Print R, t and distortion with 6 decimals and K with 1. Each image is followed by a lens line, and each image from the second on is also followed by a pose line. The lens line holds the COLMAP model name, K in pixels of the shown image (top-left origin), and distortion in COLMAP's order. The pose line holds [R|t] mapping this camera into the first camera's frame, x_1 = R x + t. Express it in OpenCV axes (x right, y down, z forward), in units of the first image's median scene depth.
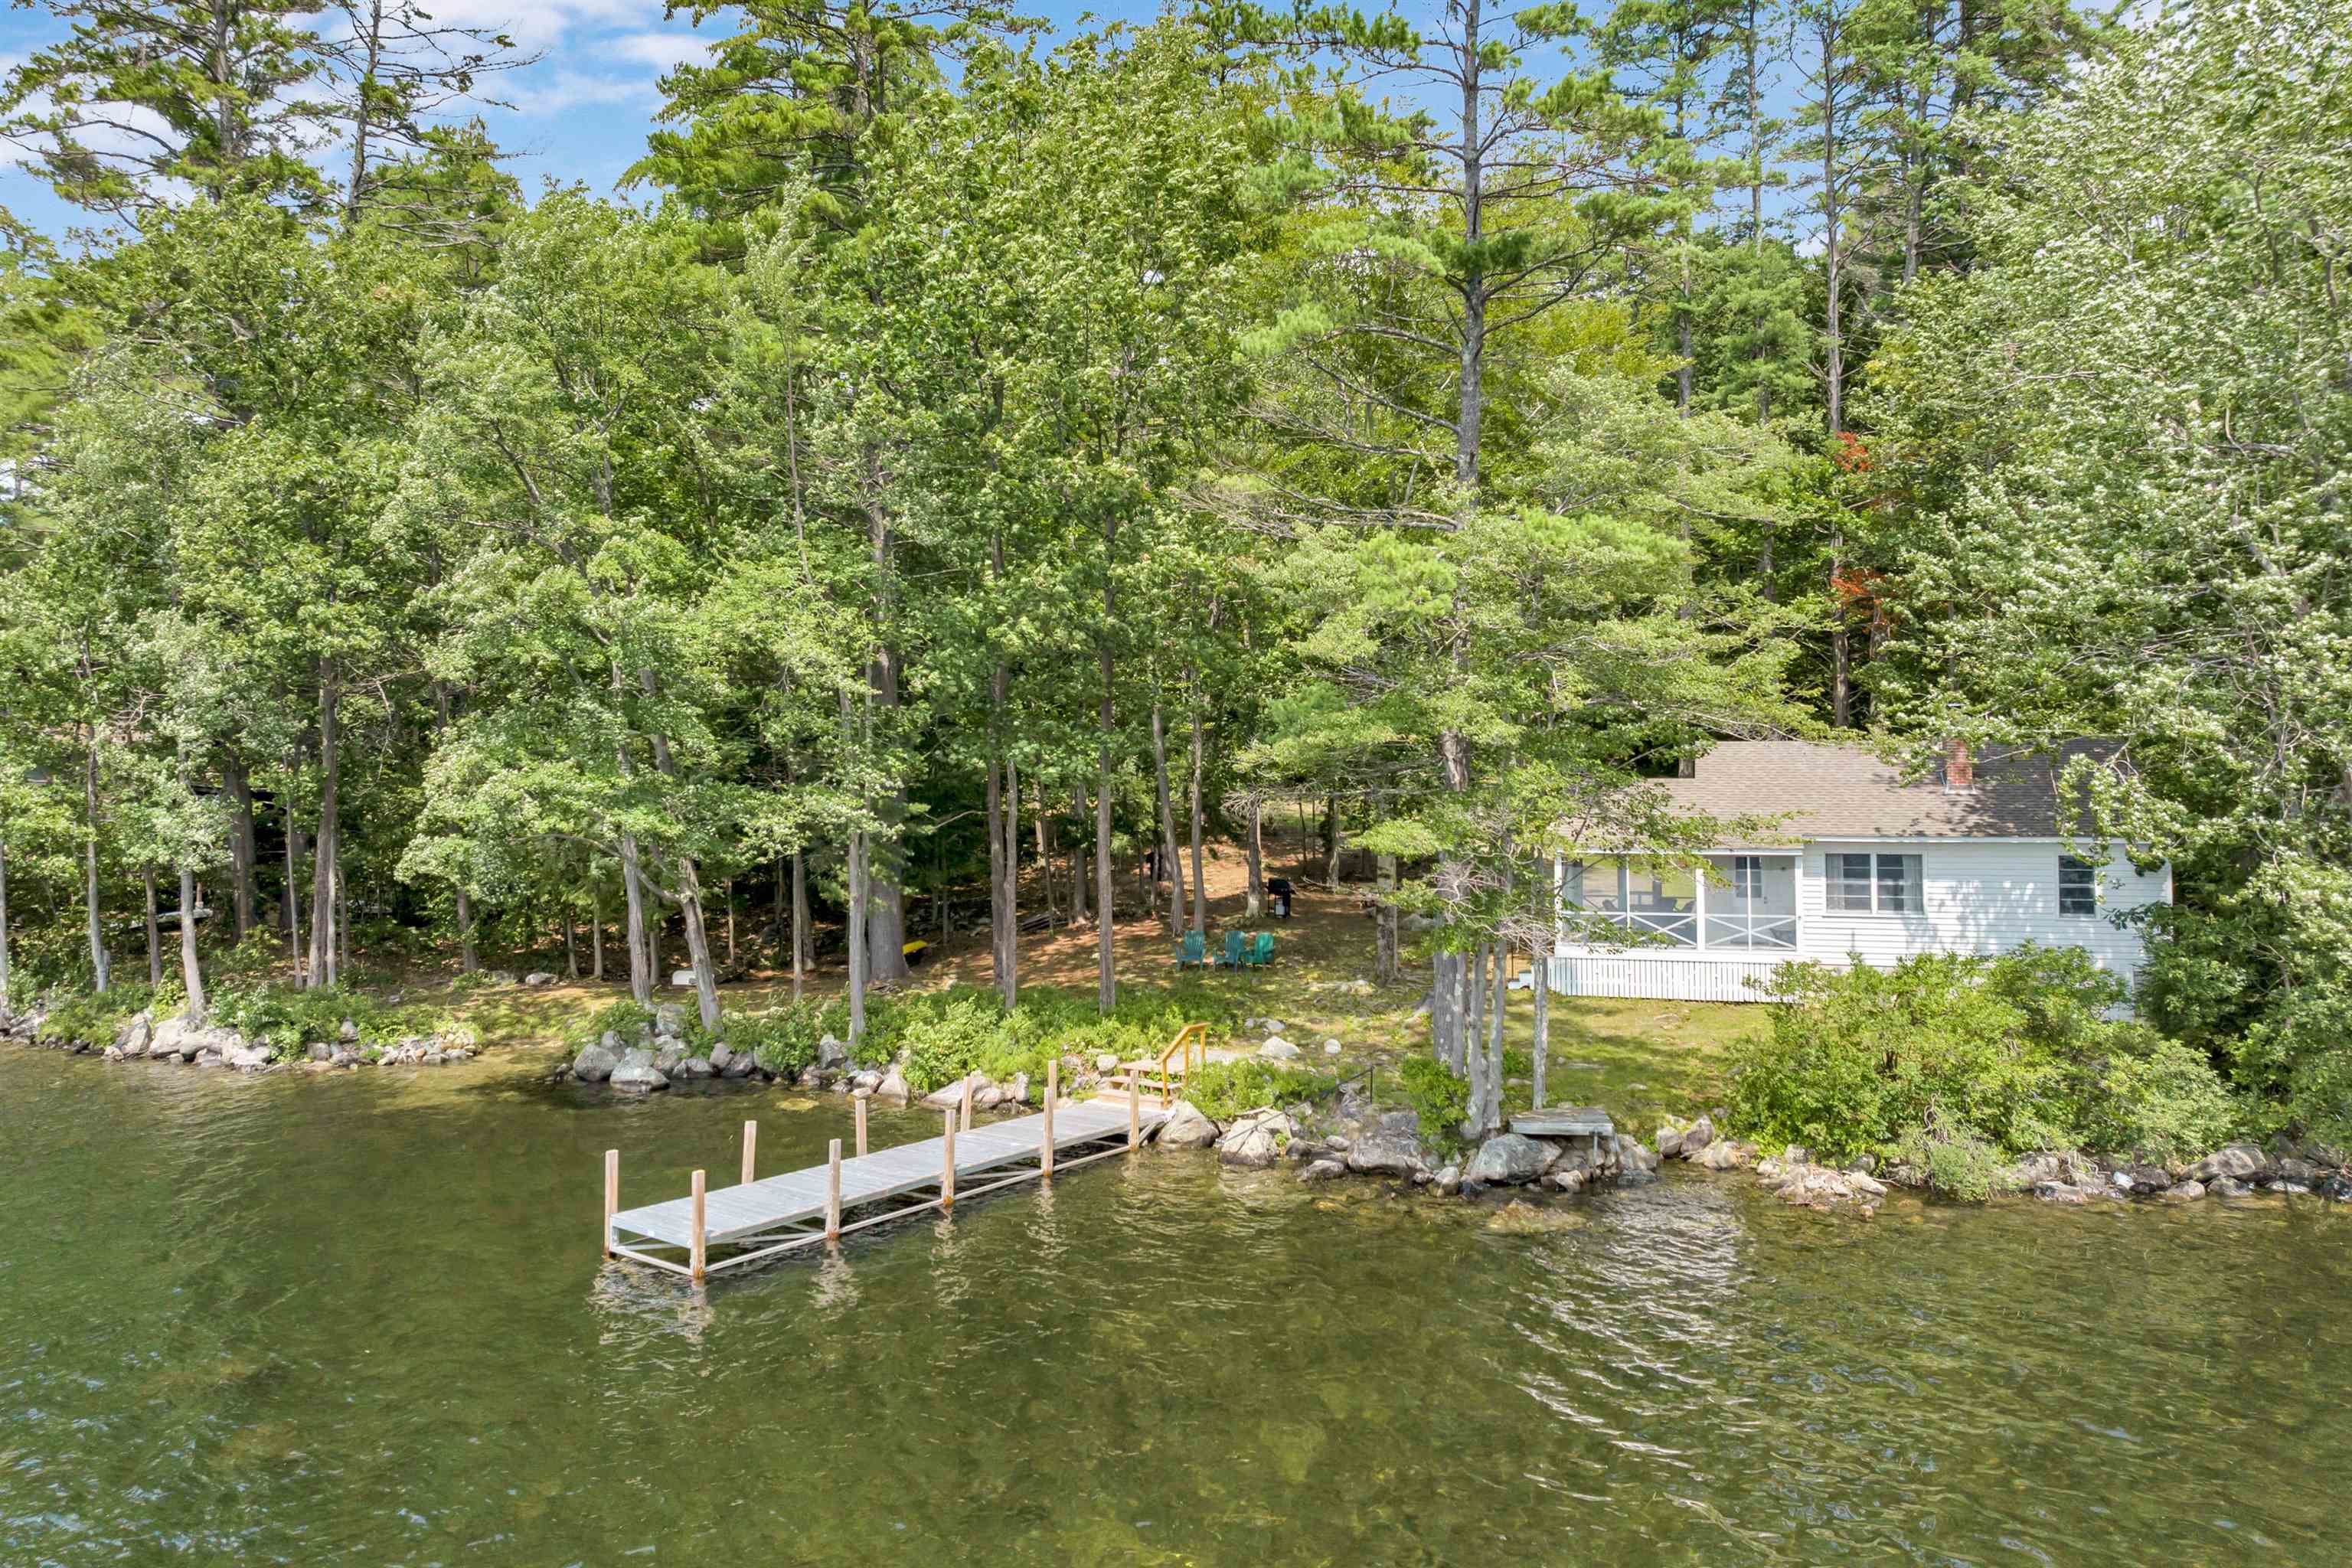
lens RADIAL K [[1681.4, 0, 1167.9], [0, 1681.4, 800.0], [0, 0, 1]] dist [-0.043087, 0.006025]
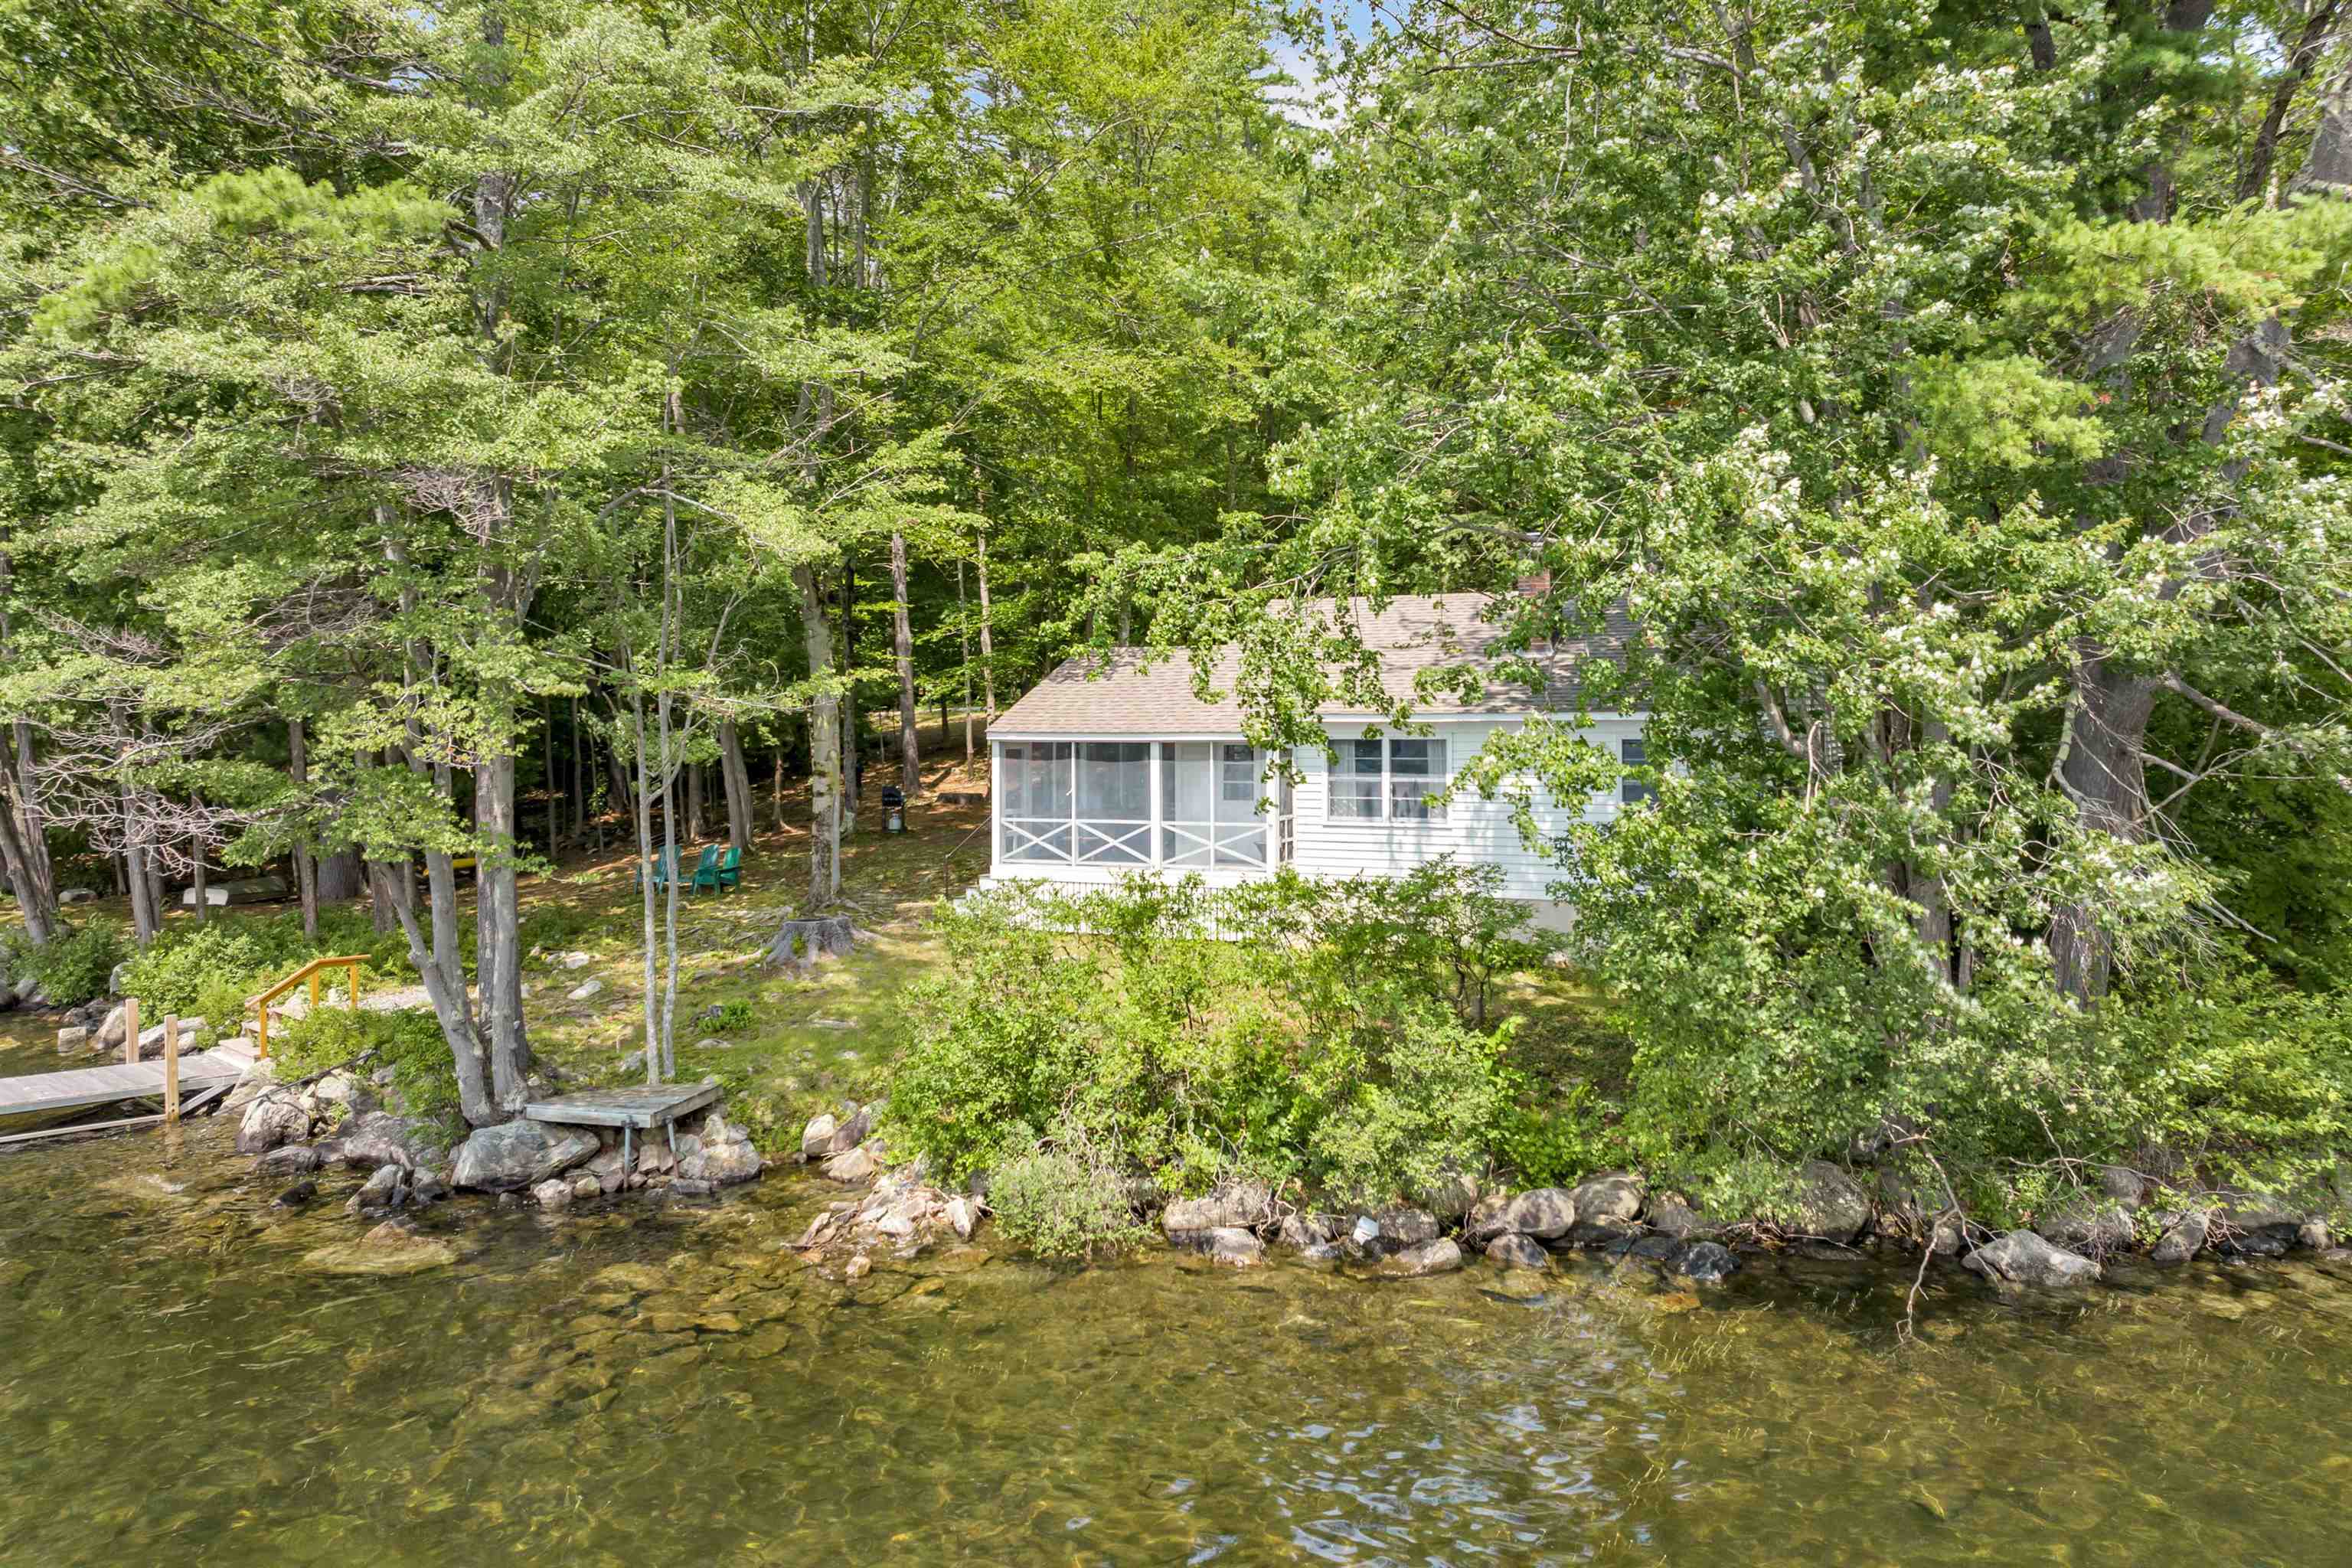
lens RADIAL K [[1681.4, 0, 1167.9], [0, 1681.4, 800.0], [0, 0, 1]] dist [-0.043087, 0.006025]
pose [[0.983242, -0.004136, -0.182256, 0.463000], [0.012900, 0.998815, 0.046925, 0.023483], [0.181846, -0.048490, 0.982131, 0.272508]]
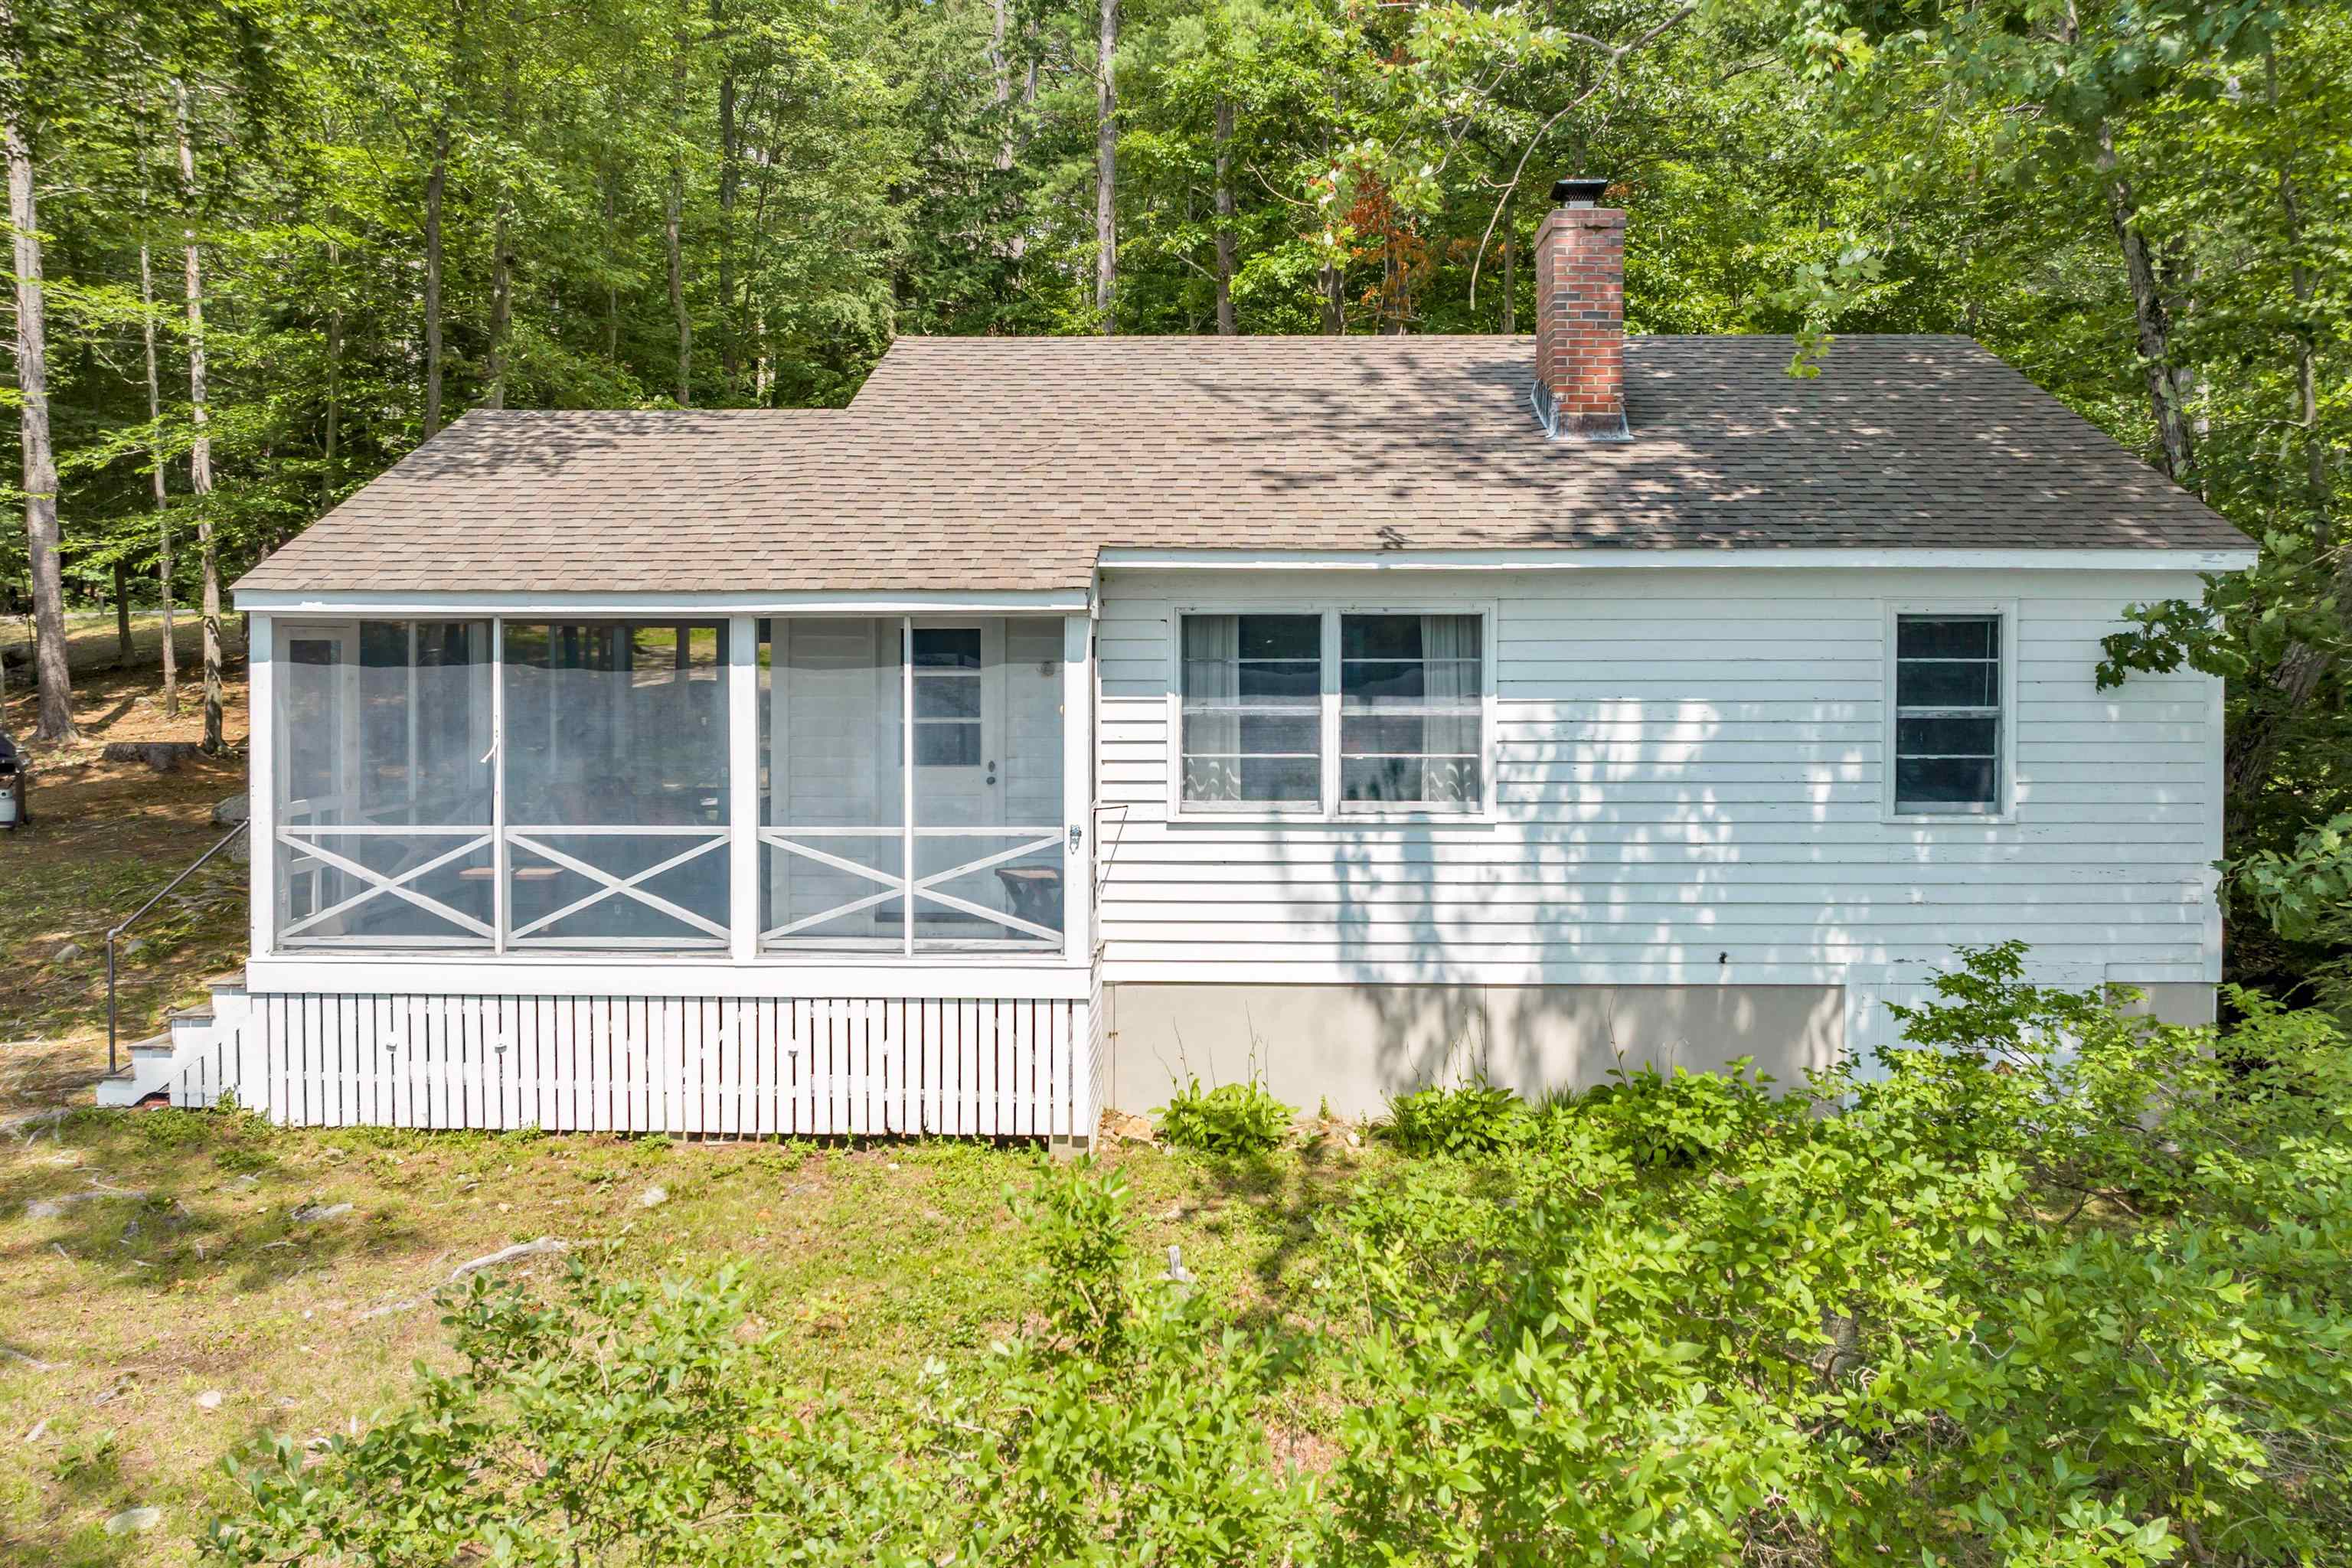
lens RADIAL K [[1652.3, 0, 1181.2], [0, 1652.3, 718.7], [0, 0, 1]] dist [-0.041692, -0.001528]
pose [[0.966949, -0.015653, 0.254488, 0.322234], [0.004582, 0.999020, 0.044034, 0.038130], [-0.254927, -0.041413, 0.966073, 0.722221]]
